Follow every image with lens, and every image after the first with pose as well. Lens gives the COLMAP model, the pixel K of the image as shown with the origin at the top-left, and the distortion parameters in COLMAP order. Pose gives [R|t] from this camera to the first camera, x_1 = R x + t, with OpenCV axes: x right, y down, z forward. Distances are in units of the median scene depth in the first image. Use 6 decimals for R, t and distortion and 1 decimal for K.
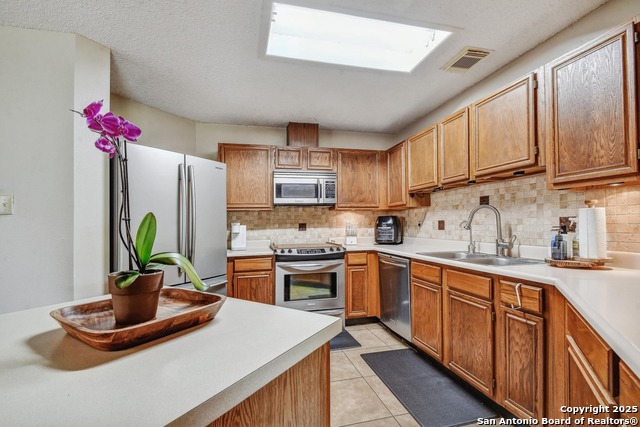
lens RADIAL K [[289.3, 0, 311.9], [0, 289.3, 215.7], [0, 0, 1]] dist [-0.002284, -0.000983]
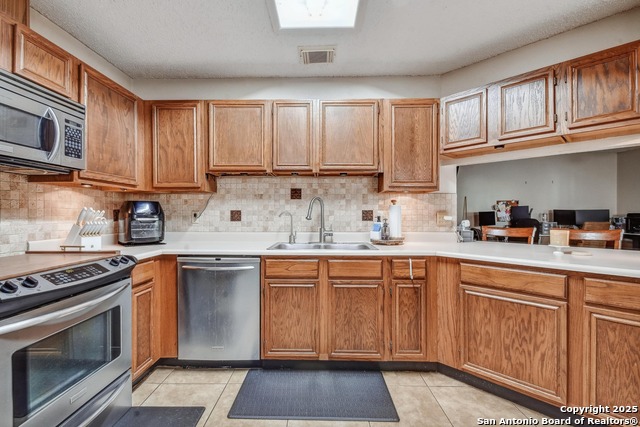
lens RADIAL K [[289.3, 0, 311.9], [0, 289.3, 215.7], [0, 0, 1]] dist [-0.002284, -0.000983]
pose [[0.236202, 0.007711, 0.971673, -0.335741], [-0.034768, 0.999395, 0.000521, 0.023541], [-0.971082, -0.033906, 0.236327, 0.550577]]
